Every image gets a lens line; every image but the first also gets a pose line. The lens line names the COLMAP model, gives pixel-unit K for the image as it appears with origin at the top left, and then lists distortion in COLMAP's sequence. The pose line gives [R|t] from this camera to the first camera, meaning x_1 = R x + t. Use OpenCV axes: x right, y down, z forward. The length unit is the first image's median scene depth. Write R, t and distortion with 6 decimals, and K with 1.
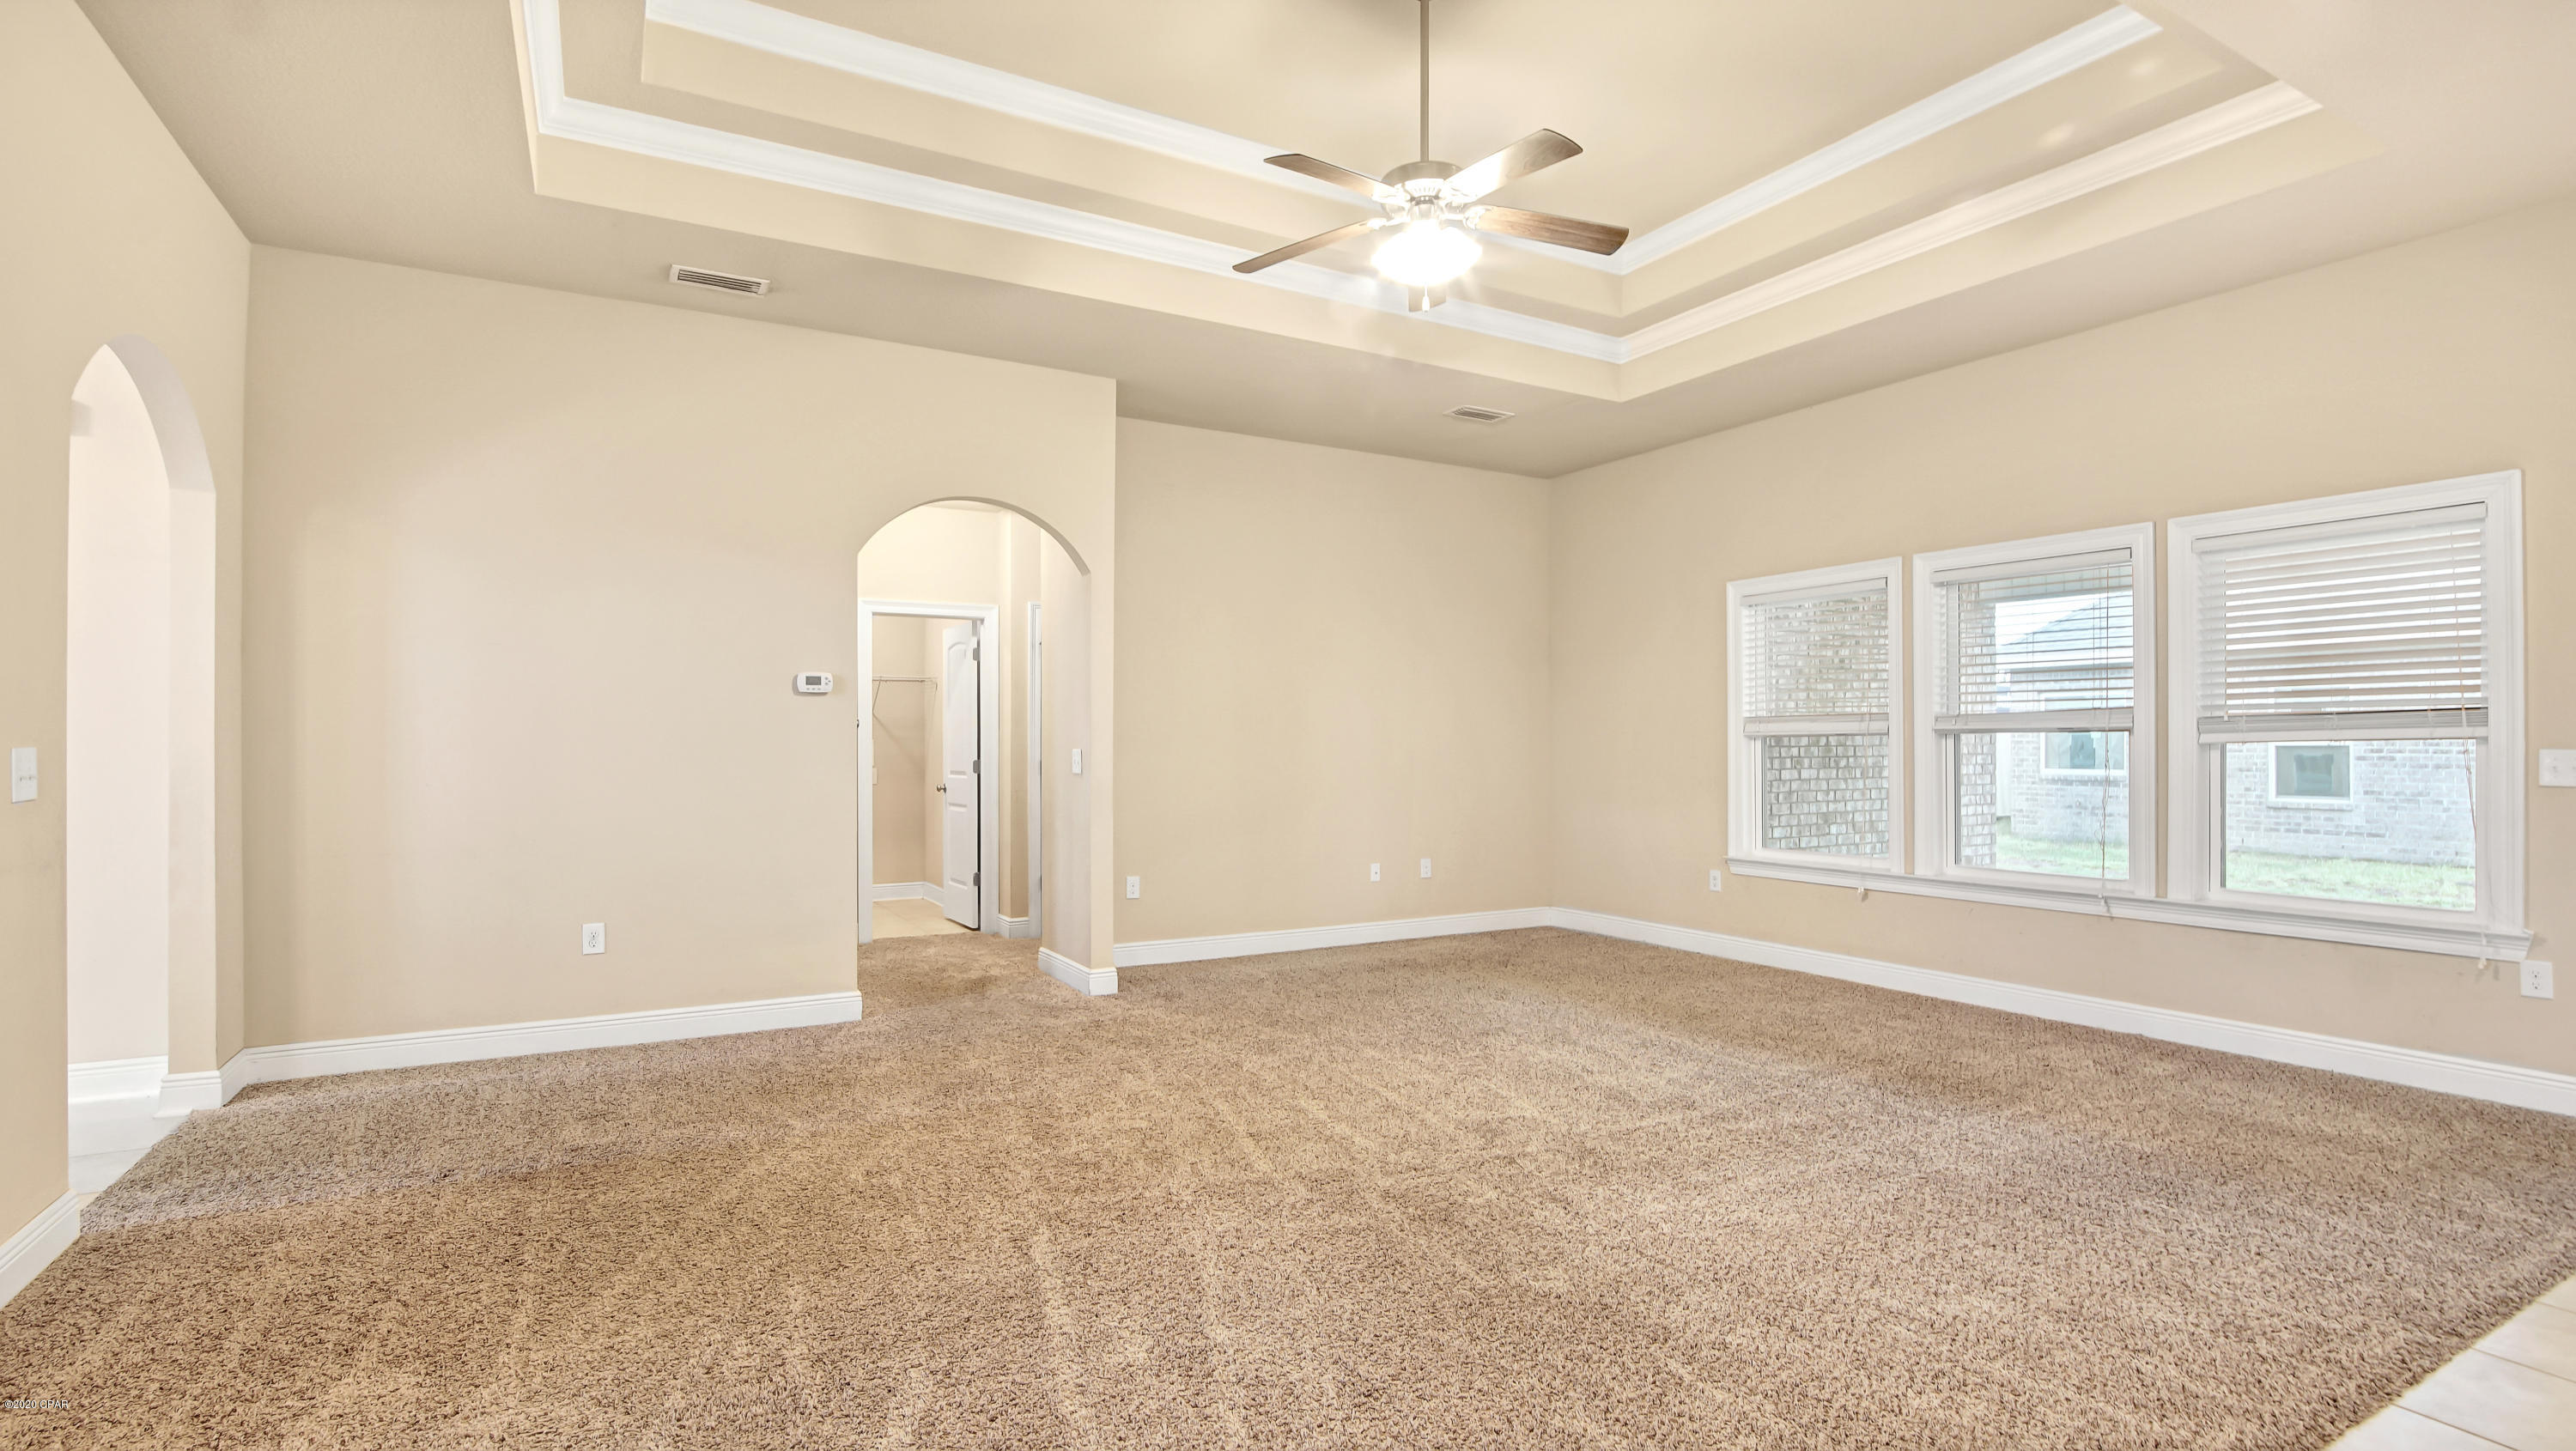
lens RADIAL K [[1169.5, 0, 1278.5], [0, 1169.5, 738.7], [0, 0, 1]] dist [0.000176, 0.000069]
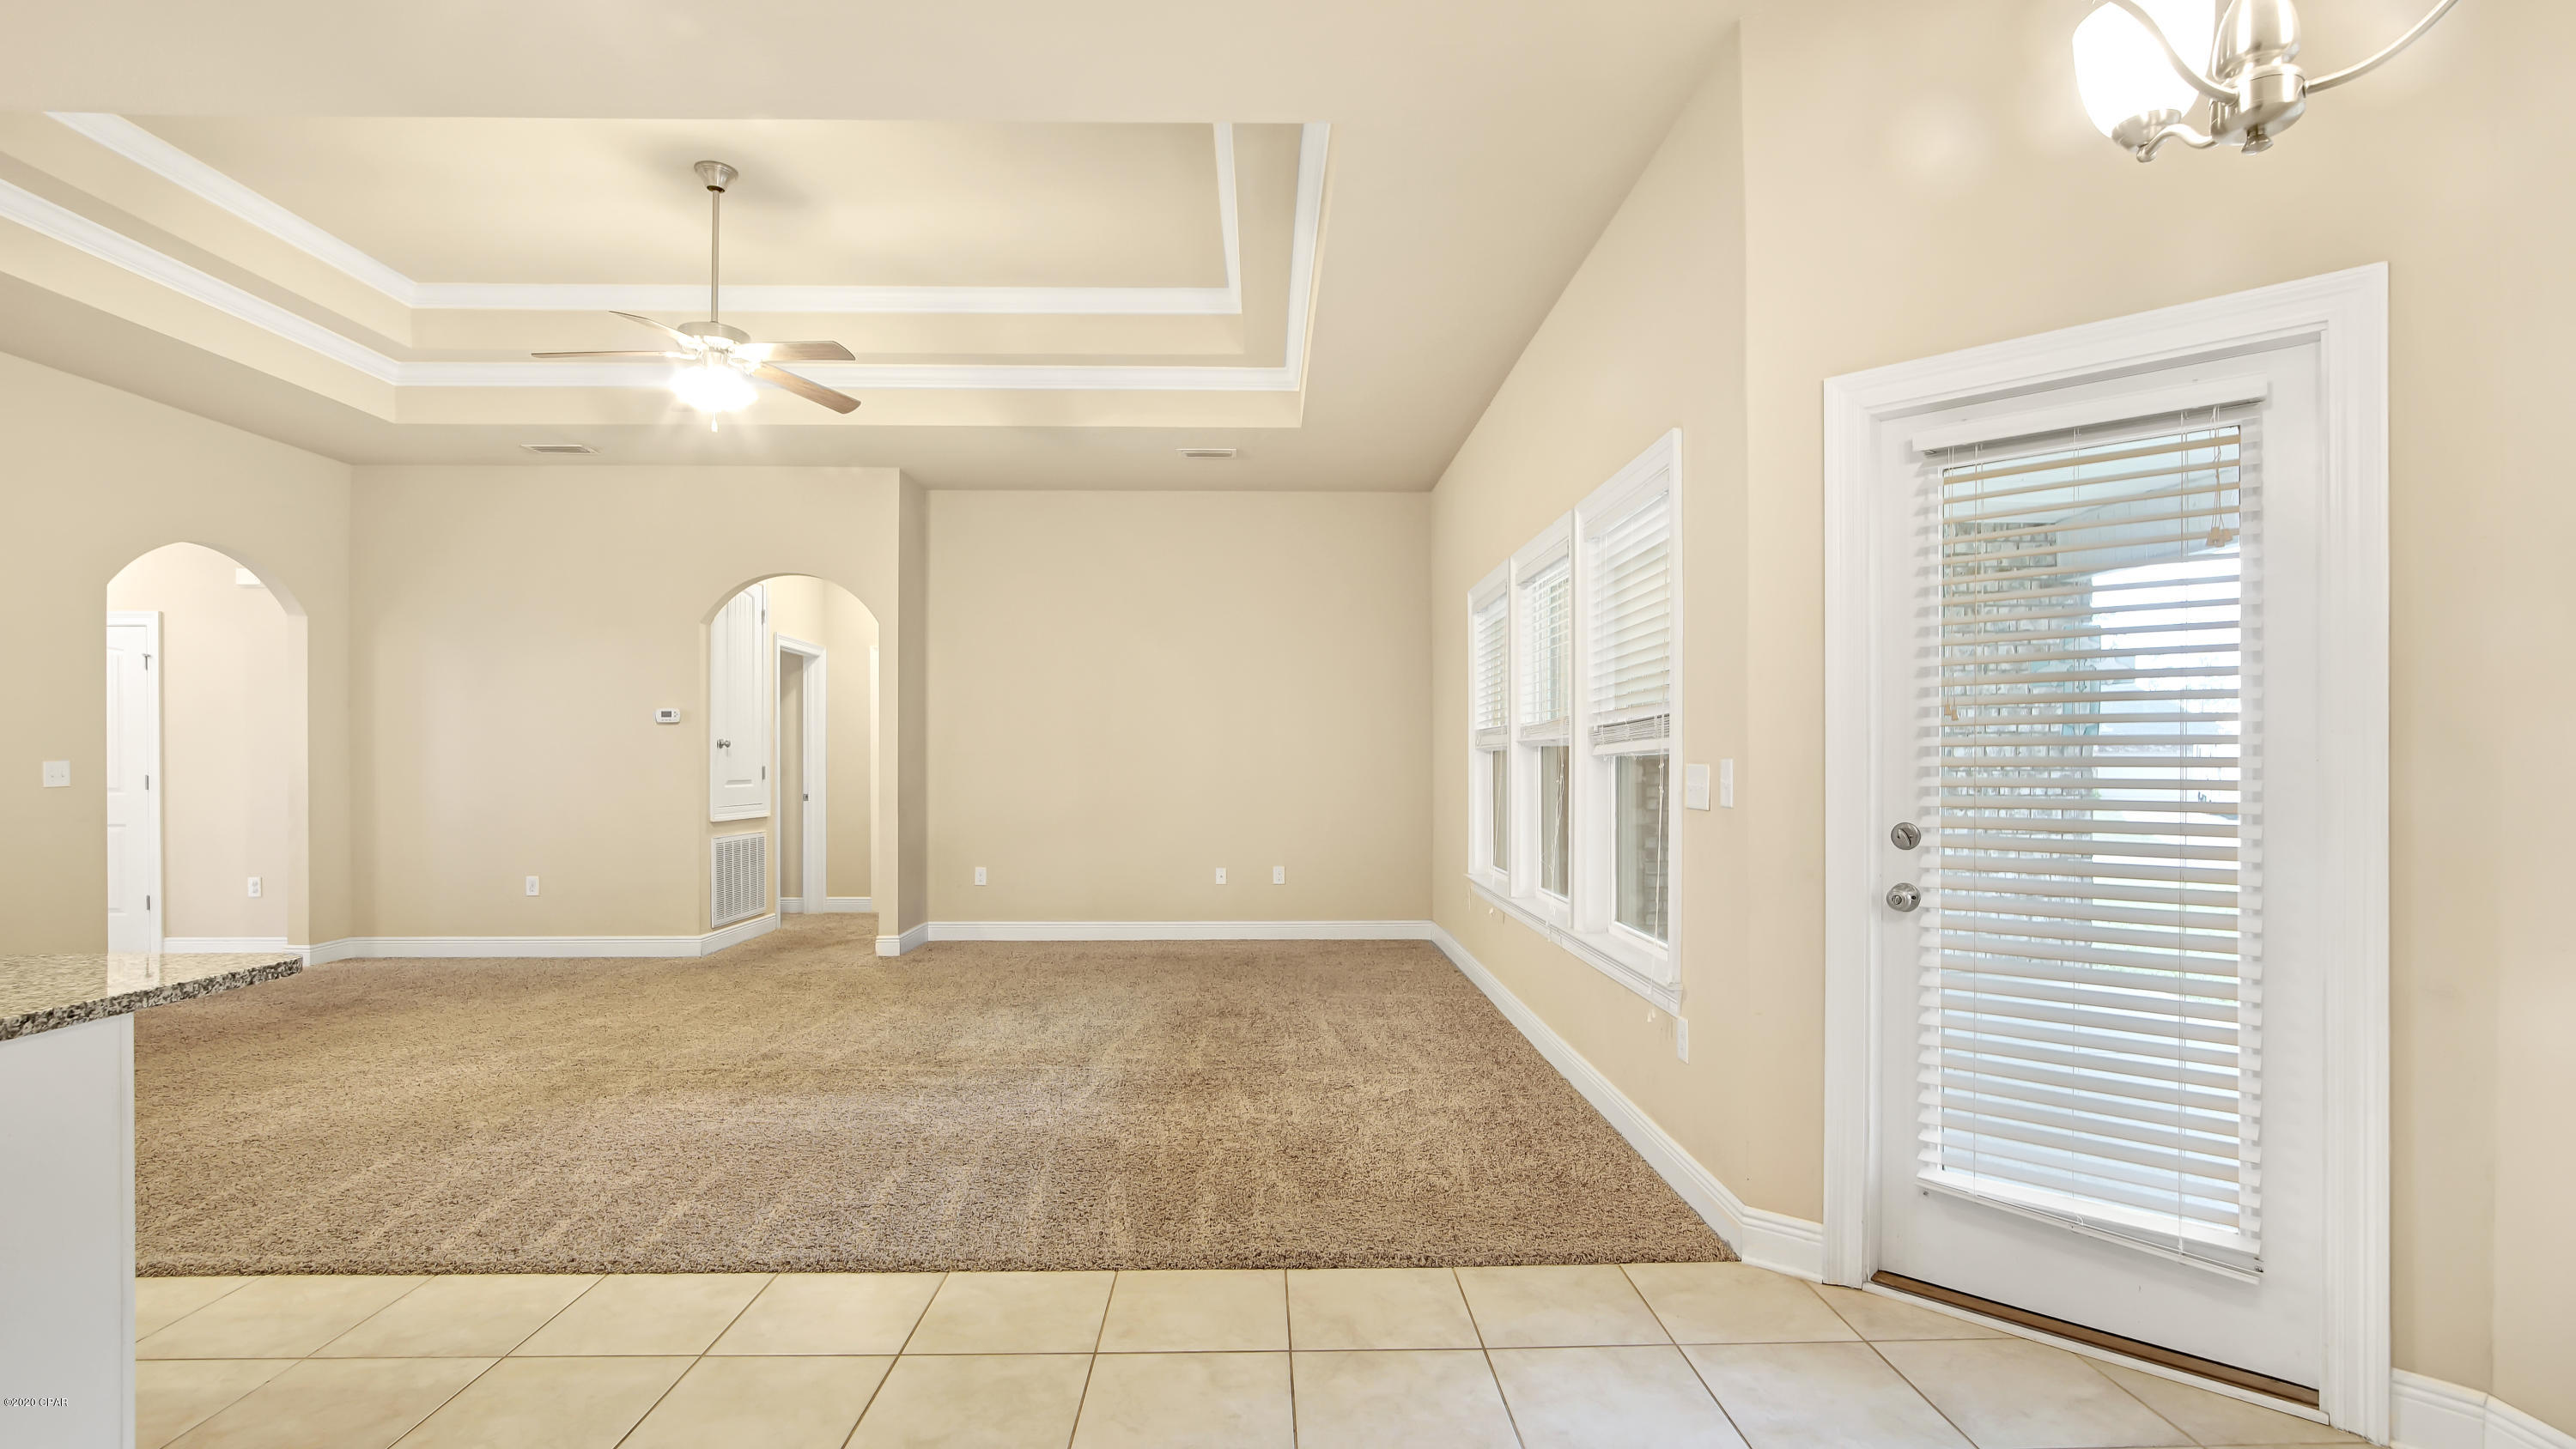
lens RADIAL K [[1194.8, 0, 1287.9], [0, 1194.8, 758.5], [0, 0, 1]] dist [0.000254, -0.000037]
pose [[0.885131, -0.002237, -0.465336, 0.944447], [0.004168, 0.999986, 0.003120, 0.002724], [0.465322, -0.004701, 0.885129, 0.067894]]
